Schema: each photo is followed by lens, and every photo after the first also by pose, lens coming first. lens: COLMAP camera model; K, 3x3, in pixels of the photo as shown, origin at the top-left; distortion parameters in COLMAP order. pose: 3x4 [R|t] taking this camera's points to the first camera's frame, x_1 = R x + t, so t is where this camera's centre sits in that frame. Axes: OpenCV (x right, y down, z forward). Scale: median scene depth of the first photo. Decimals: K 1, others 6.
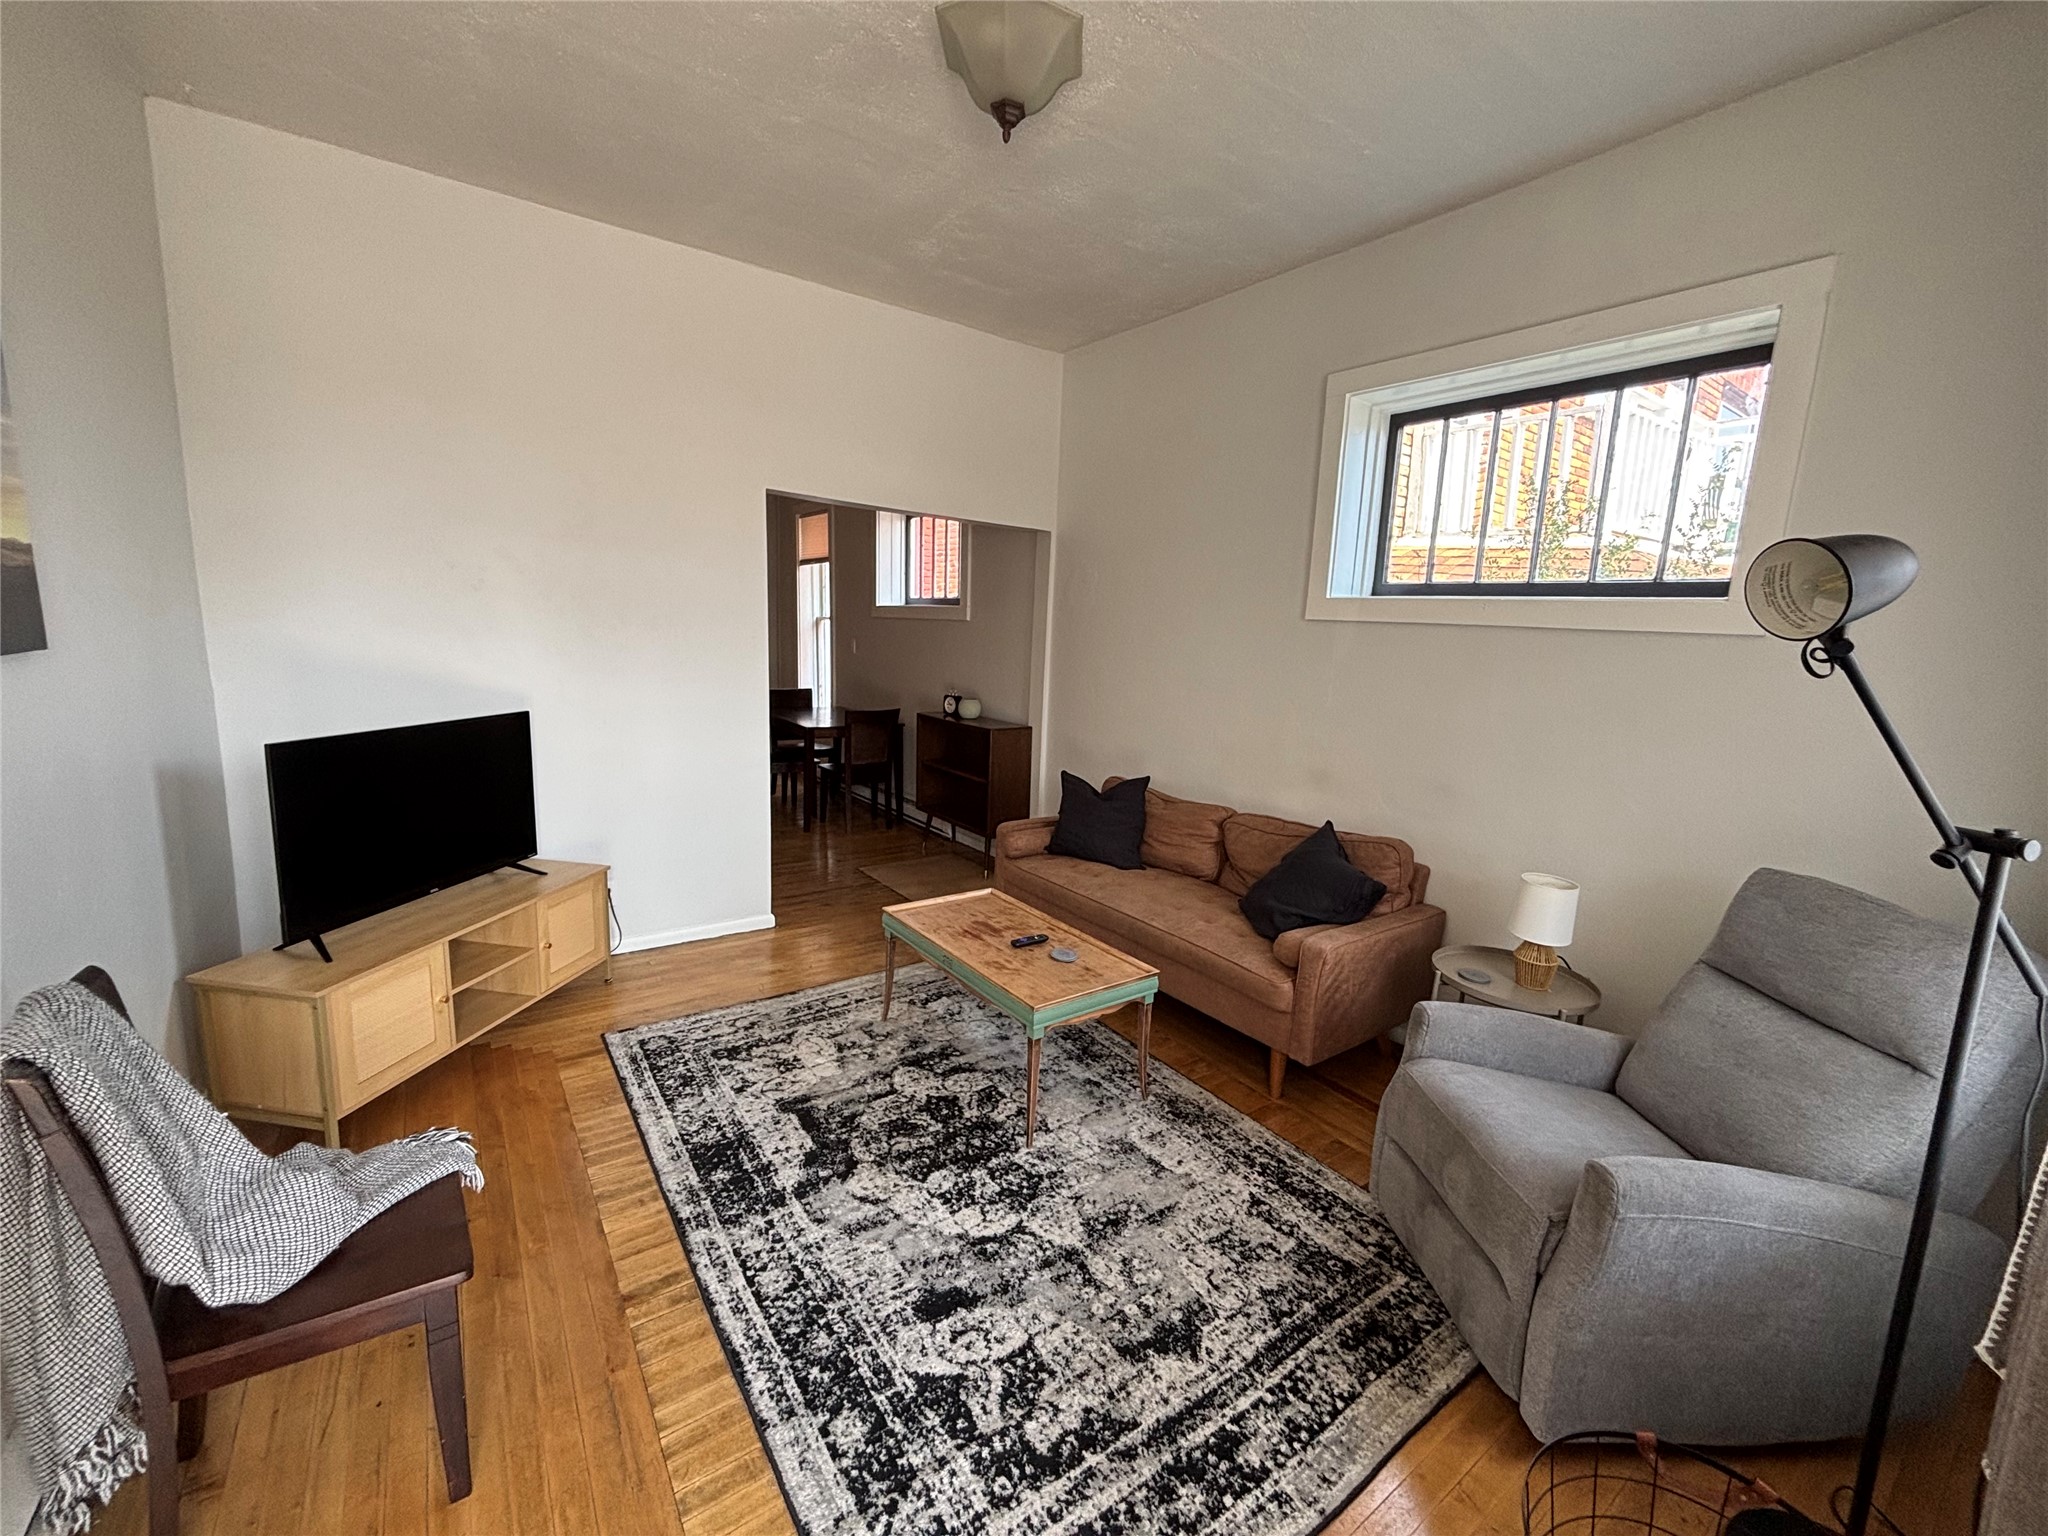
lens RADIAL K [[828.6, 0, 1025.6], [0, 828.6, 761.7], [0, 0, 1]] dist [-0.002394, -0.000042]
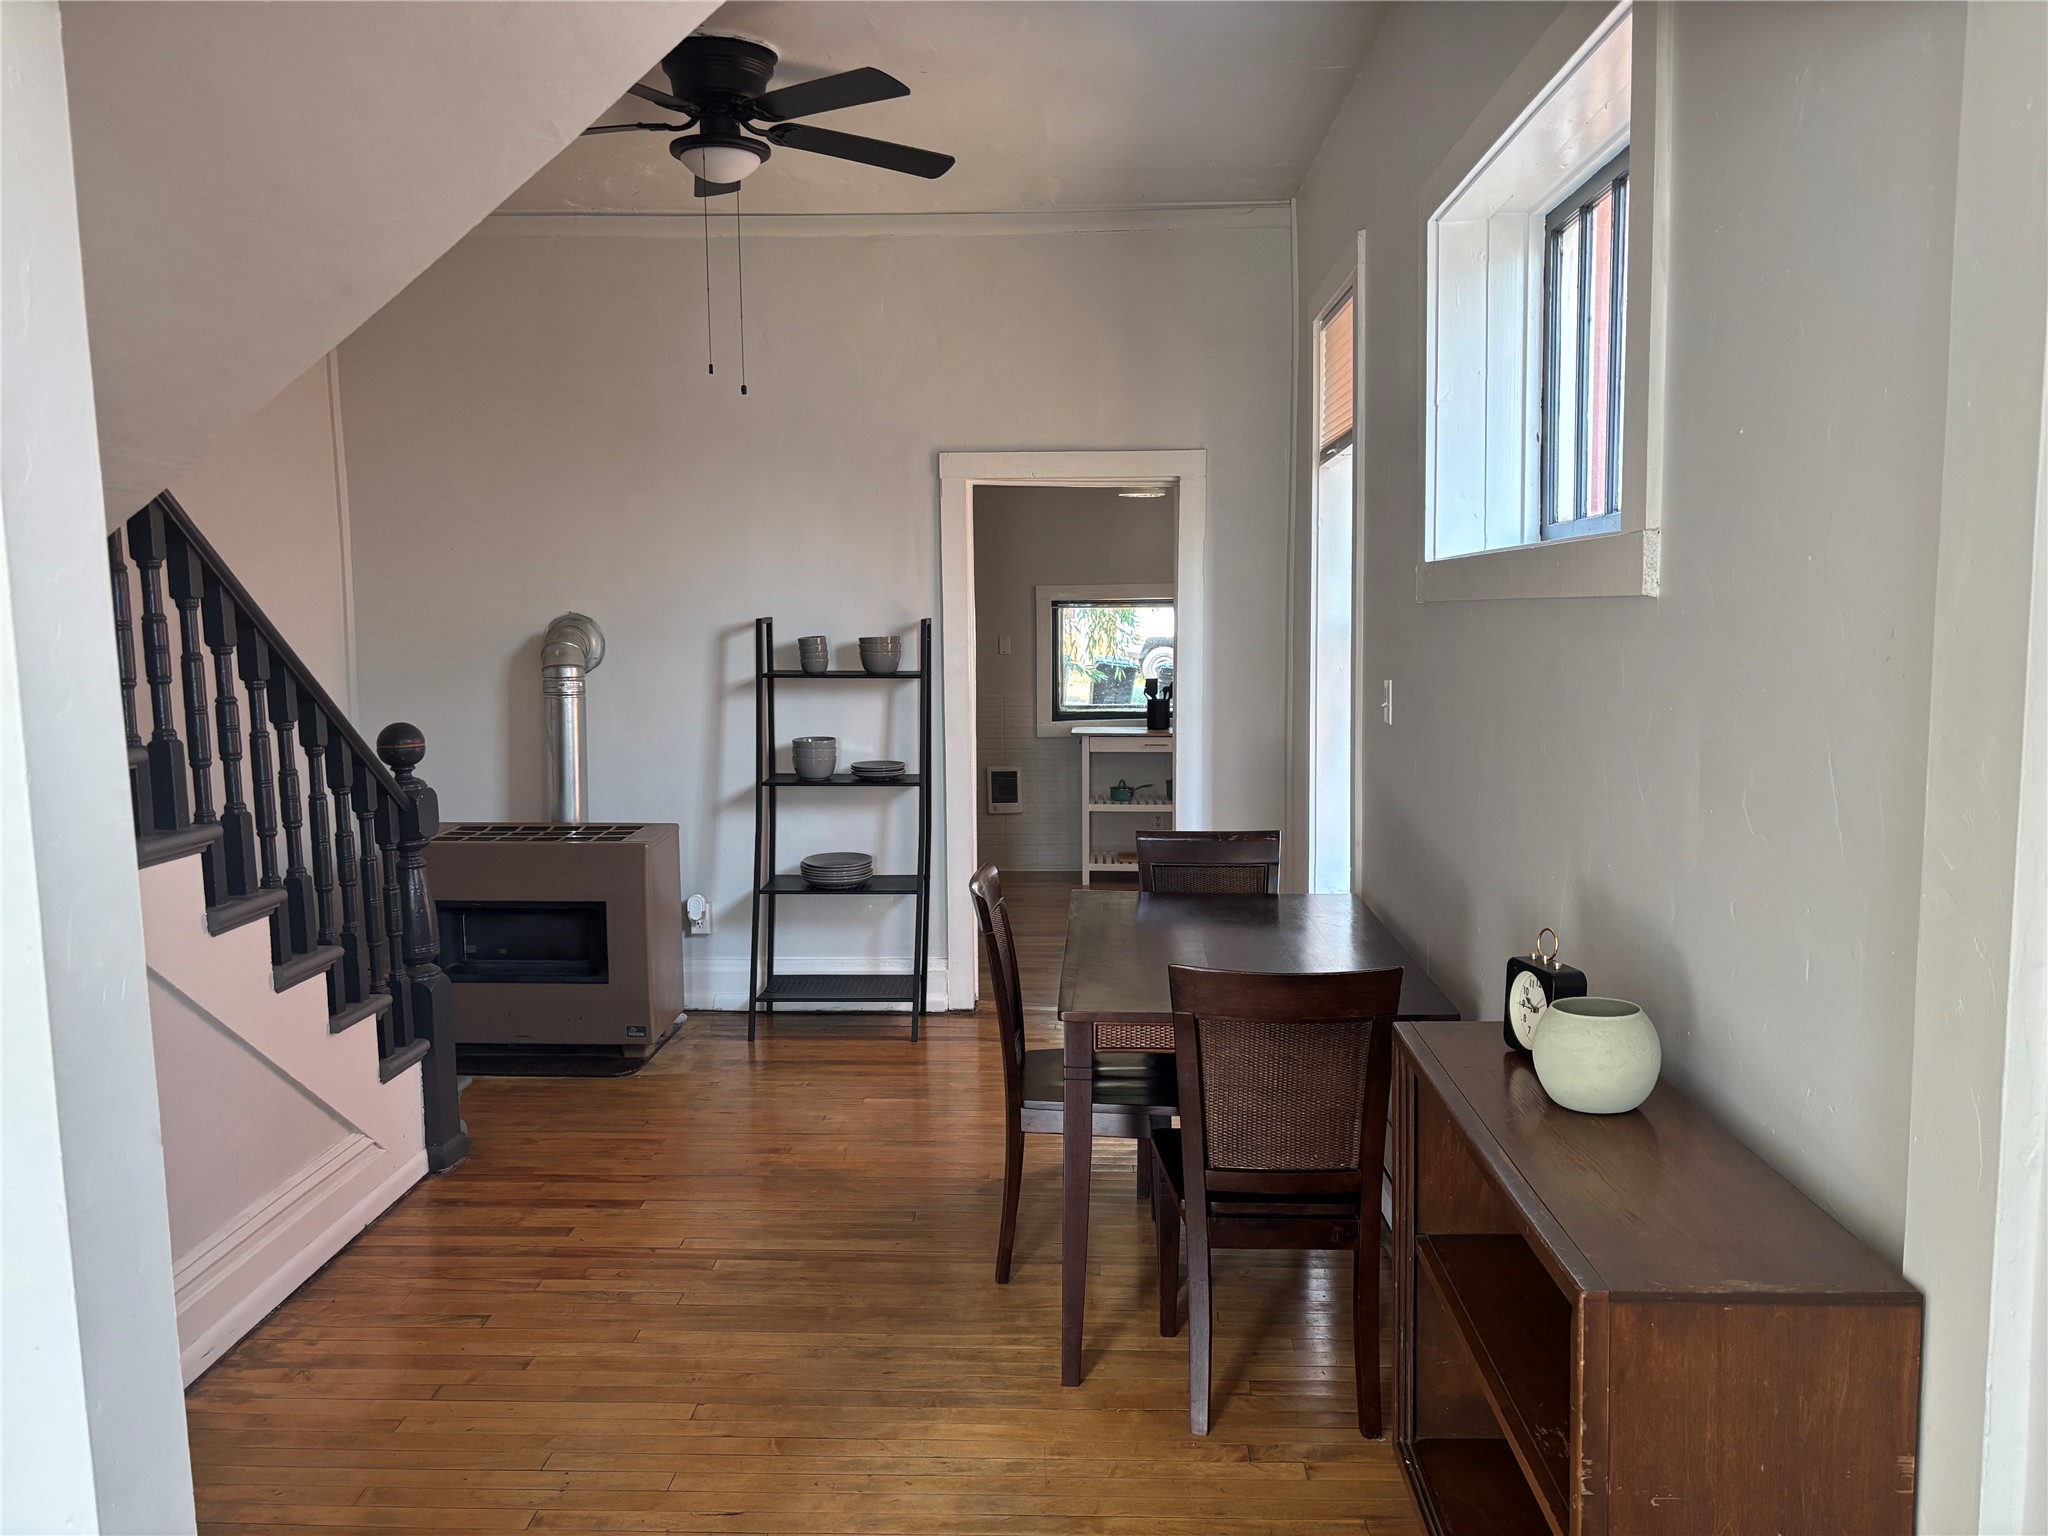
lens RADIAL K [[1535.2, 0, 1022.8], [0, 1535.2, 772.4], [0, 0, 1]] dist [0.007221, 0.001222]
pose [[0.786193, 0.022533, -0.617570, 0.036316], [-0.063546, 0.996985, -0.044521, -0.084874], [0.614705, 0.074246, 0.785255, 0.512572]]
